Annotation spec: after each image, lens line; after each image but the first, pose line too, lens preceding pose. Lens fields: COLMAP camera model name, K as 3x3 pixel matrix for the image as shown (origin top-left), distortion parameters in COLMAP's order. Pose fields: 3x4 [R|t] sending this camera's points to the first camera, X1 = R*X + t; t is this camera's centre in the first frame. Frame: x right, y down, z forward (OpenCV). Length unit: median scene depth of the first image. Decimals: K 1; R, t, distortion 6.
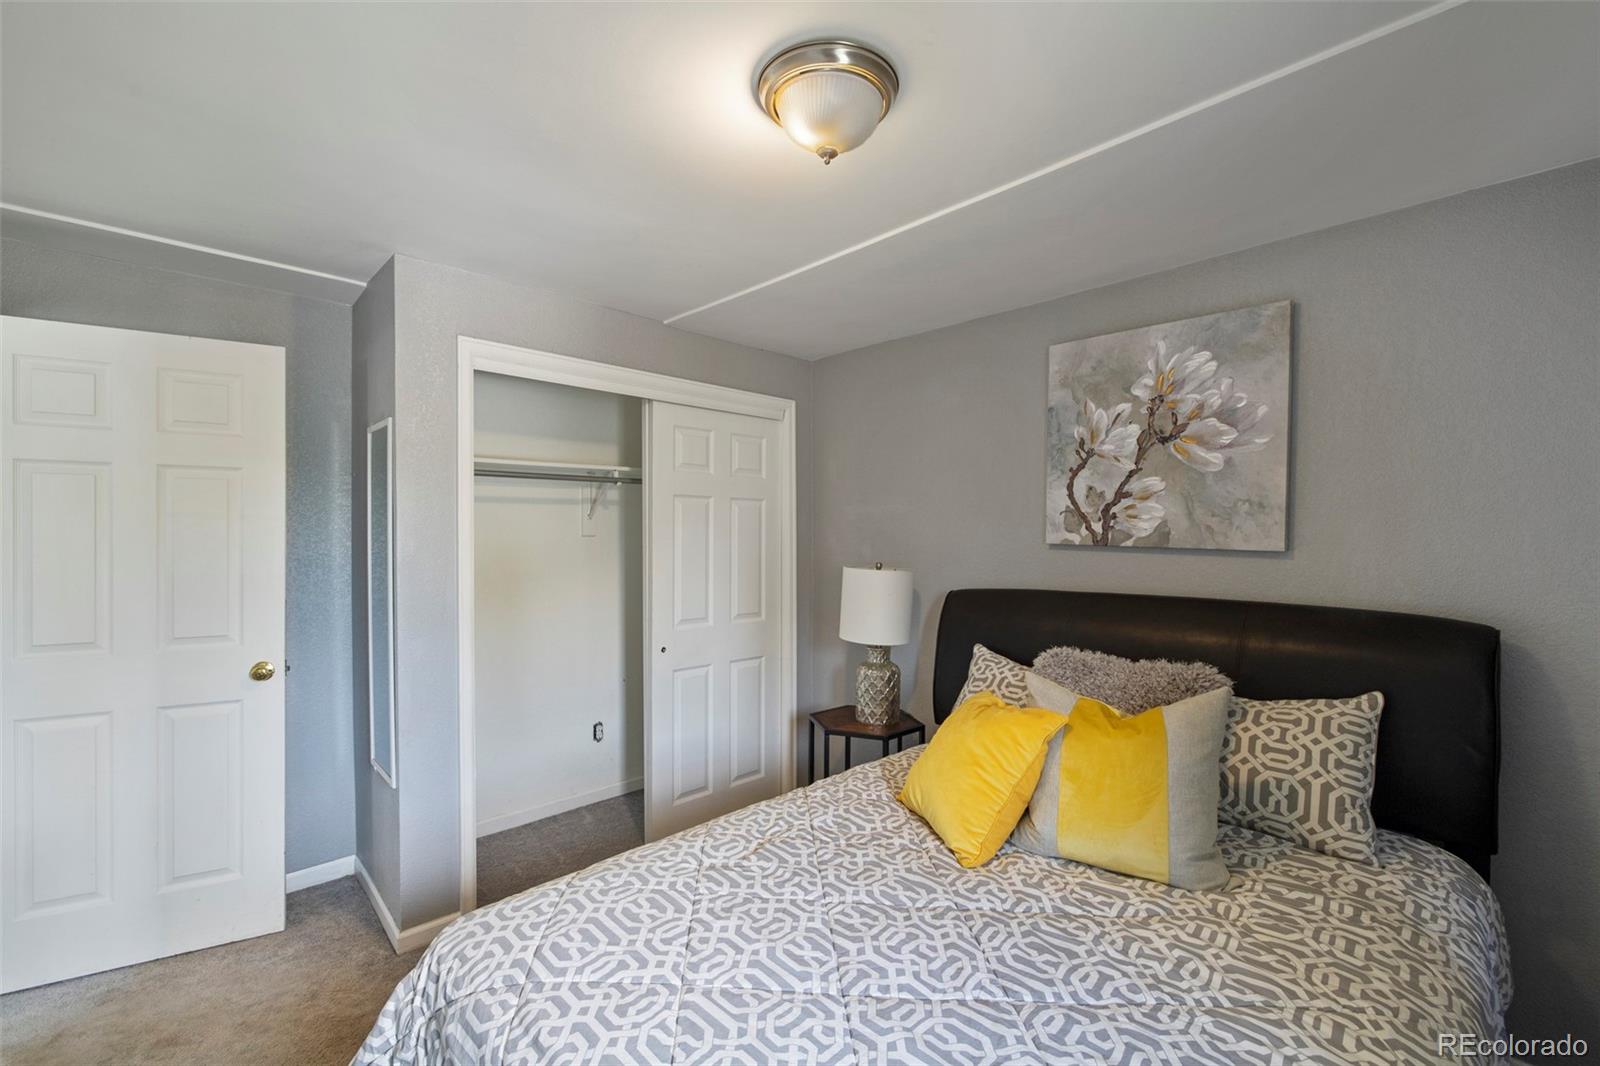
lens RADIAL K [[673.3, 0, 800.0], [0, 673.3, 533.0], [0, 0, 1]] dist [0.000593, 0.000136]
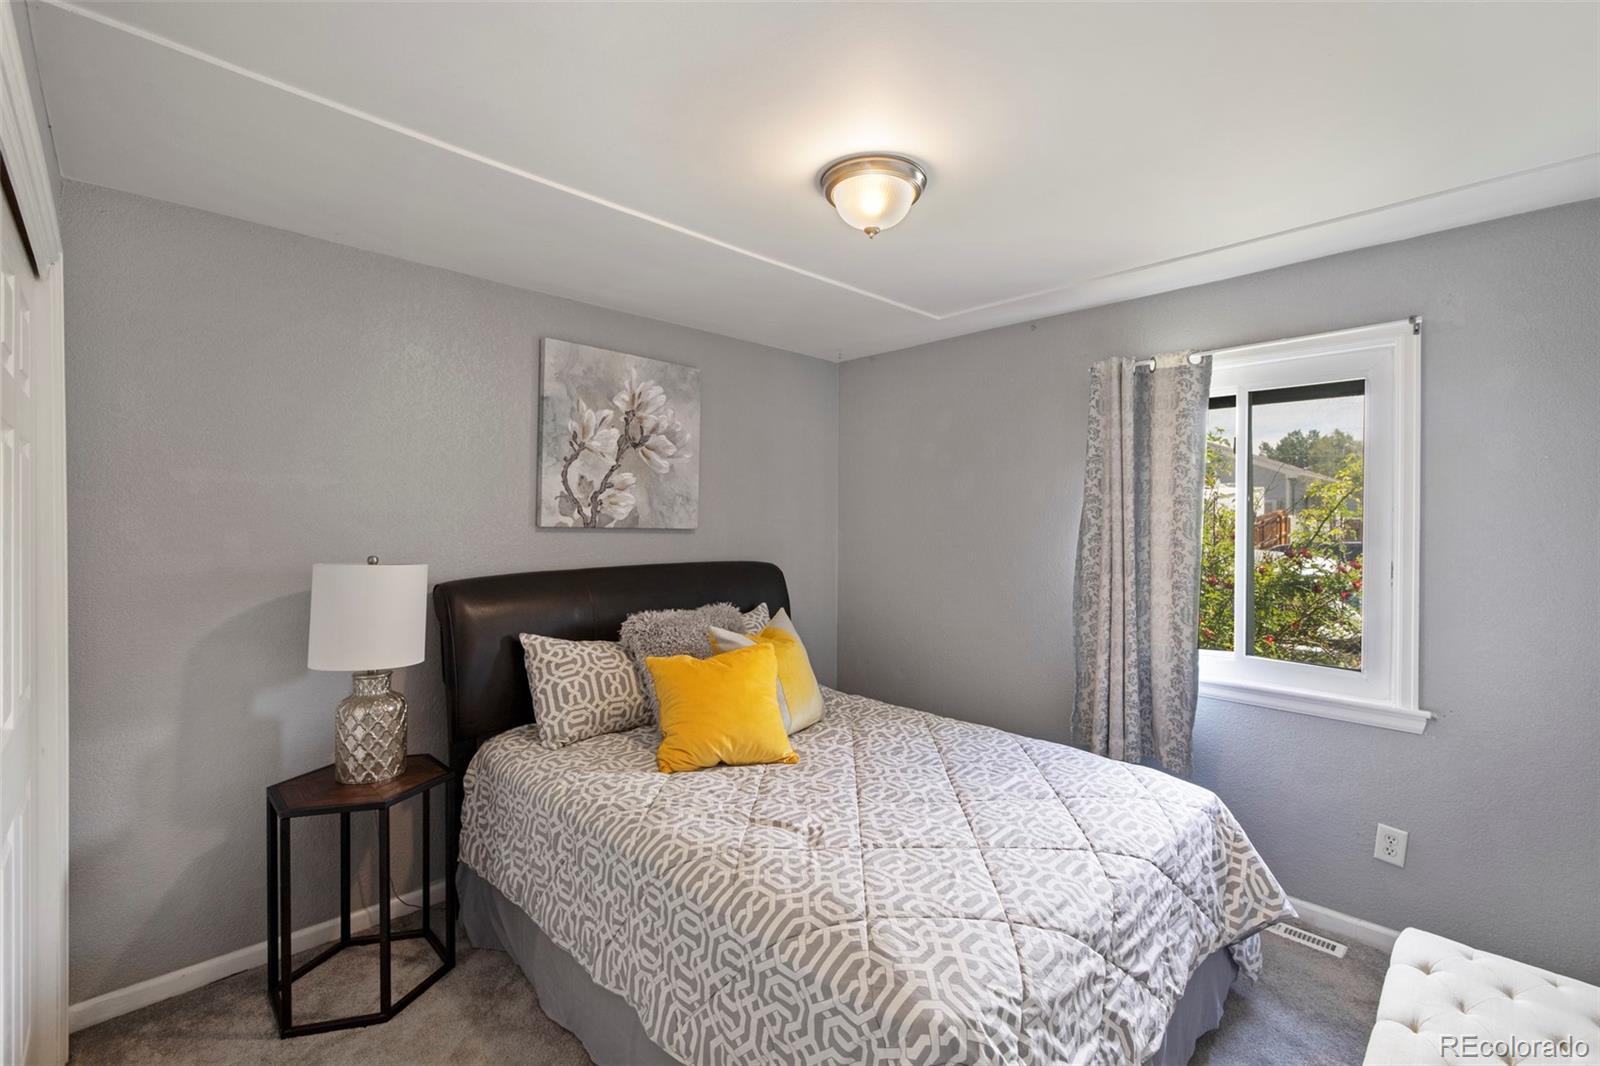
lens RADIAL K [[680.8, 0, 803.0], [0, 680.8, 517.7], [0, 0, 1]] dist [0.000610, 0.000305]
pose [[-0.003318, 0.002411, 0.999992, -0.751840], [-0.003104, 0.999992, -0.002421, 0.003684], [-0.999990, -0.003112, -0.003311, 0.660667]]
